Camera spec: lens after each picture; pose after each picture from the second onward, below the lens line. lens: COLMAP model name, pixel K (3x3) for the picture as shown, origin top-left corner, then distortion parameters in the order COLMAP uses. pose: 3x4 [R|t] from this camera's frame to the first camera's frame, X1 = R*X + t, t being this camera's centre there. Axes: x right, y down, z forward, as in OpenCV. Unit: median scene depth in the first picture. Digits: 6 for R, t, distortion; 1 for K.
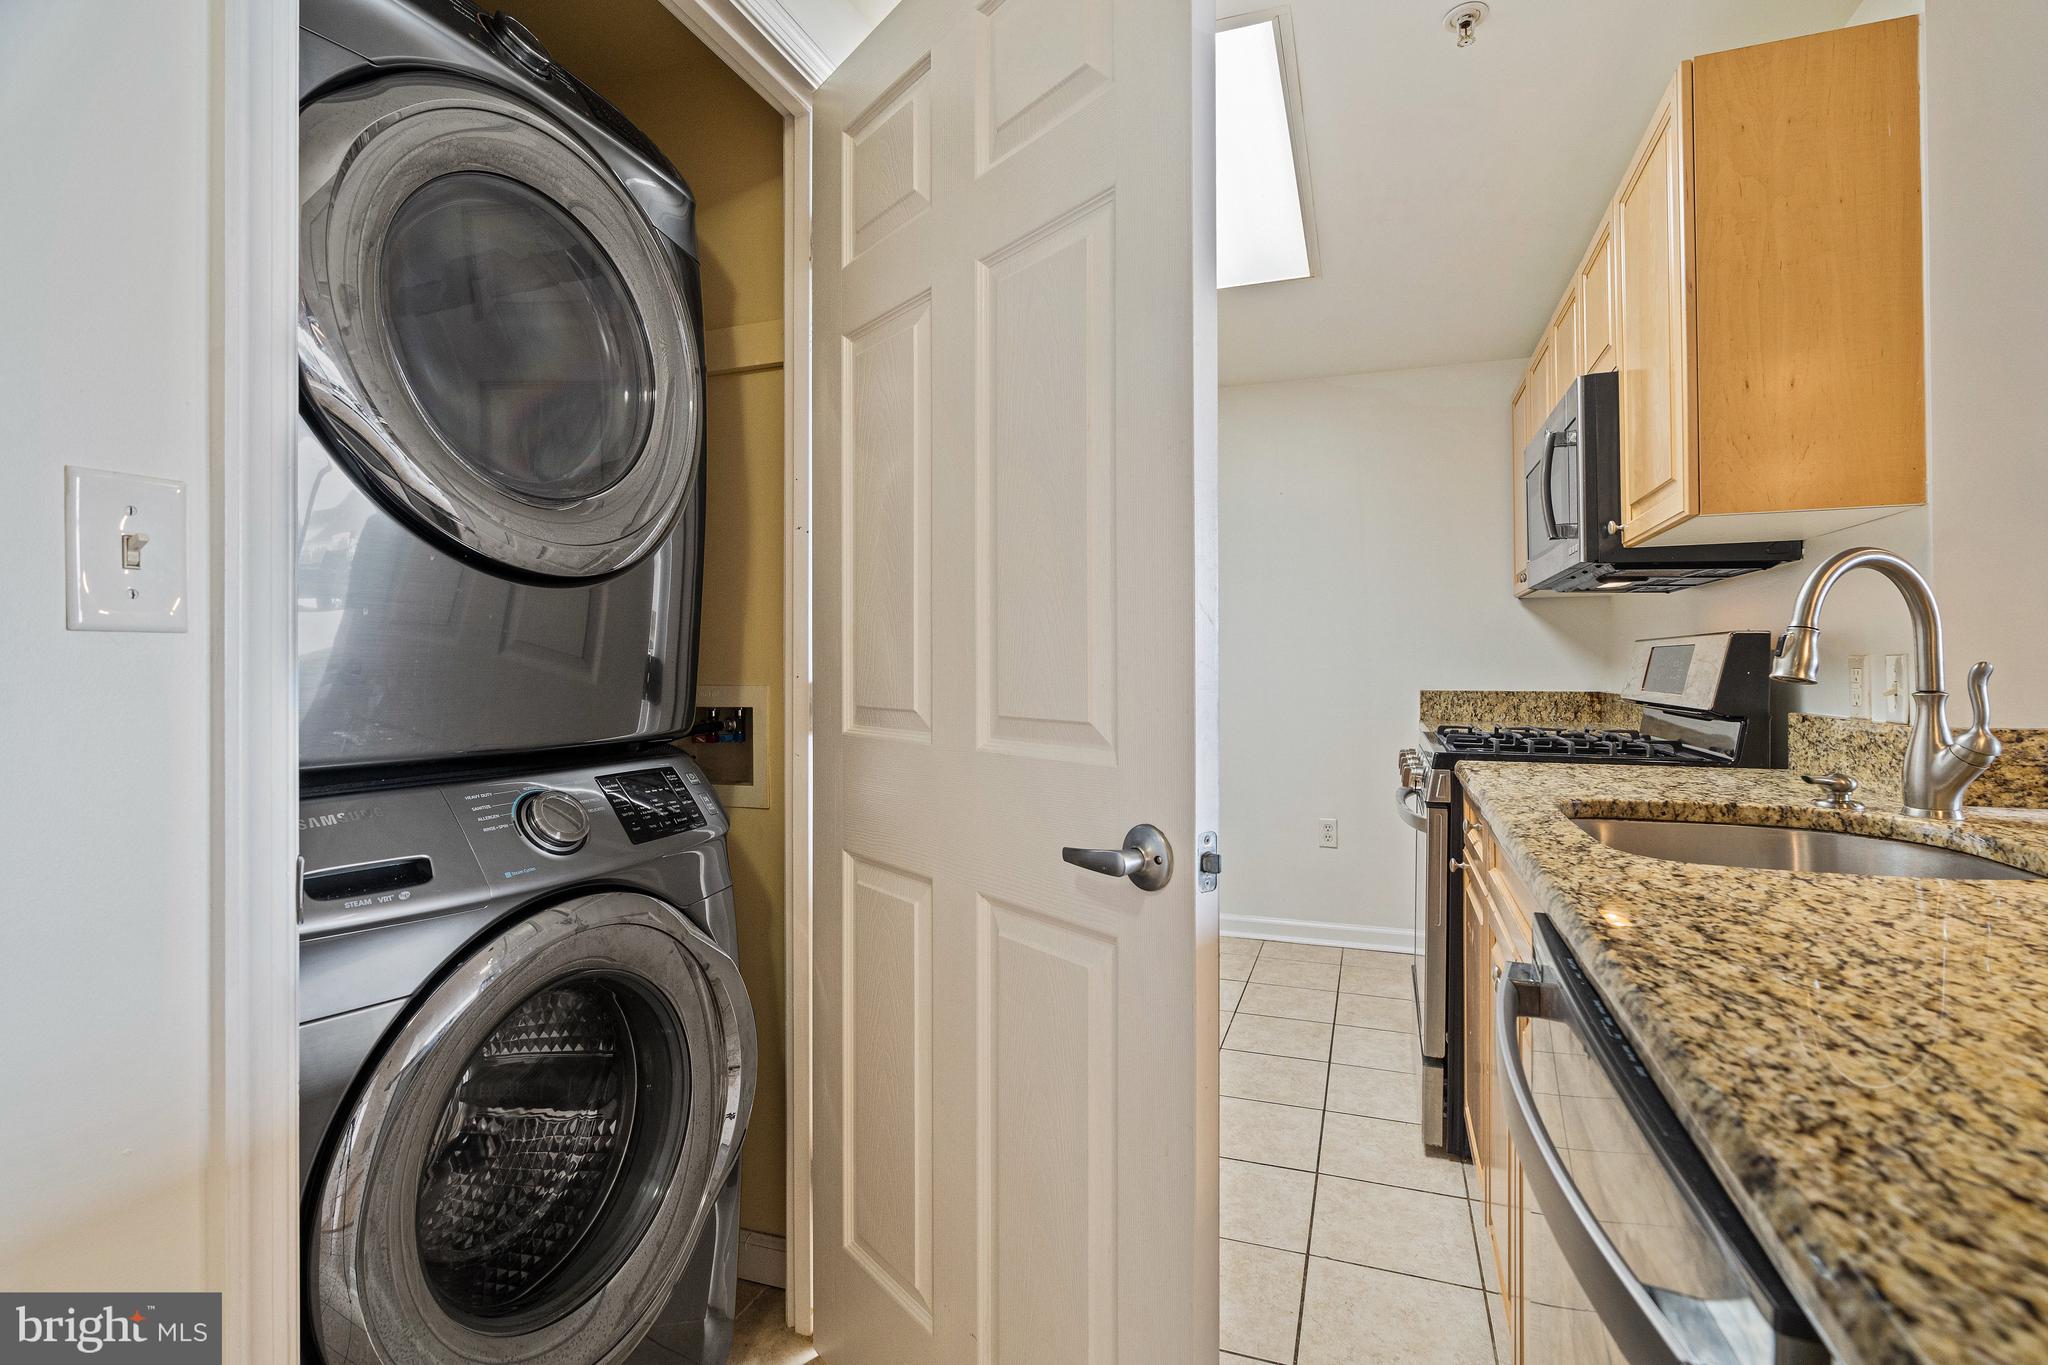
lens RADIAL K [[927.4, 0, 1057.2], [0, 927.4, 640.8], [0, 0, 1]] dist [-0.009025, 0.001993]
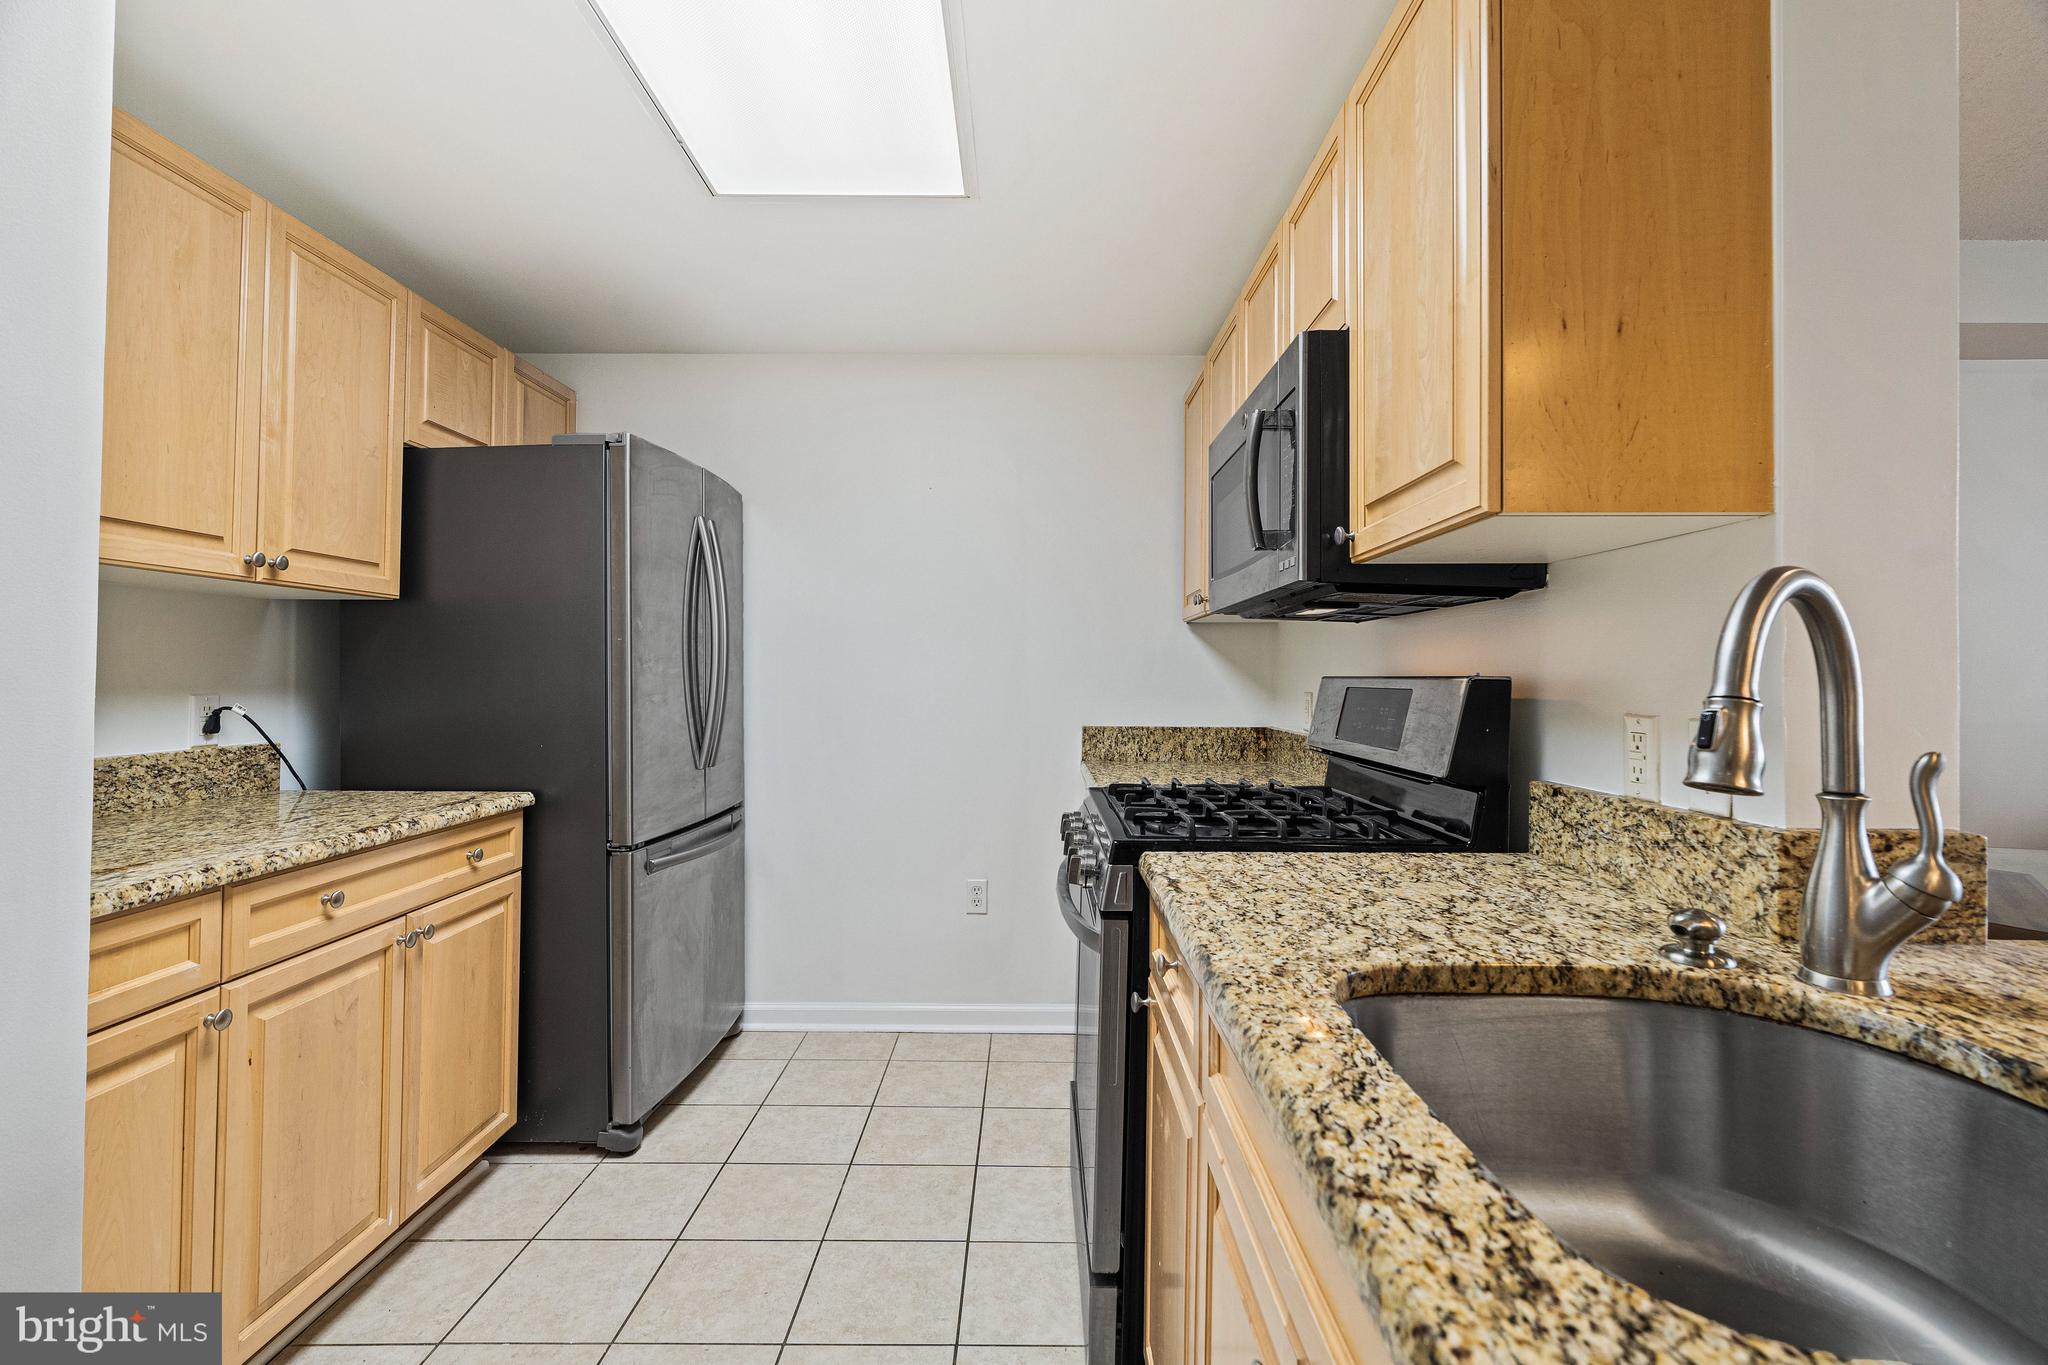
lens RADIAL K [[927.4, 0, 1029.0], [0, 927.4, 660.3], [0, 0, 1]] dist [-0.009025, 0.001993]
pose [[0.946731, 0.014662, 0.321691, 0.123855], [-0.017273, 0.999837, 0.005262, -0.021372], [-0.321562, -0.010538, 0.946830, 0.371832]]
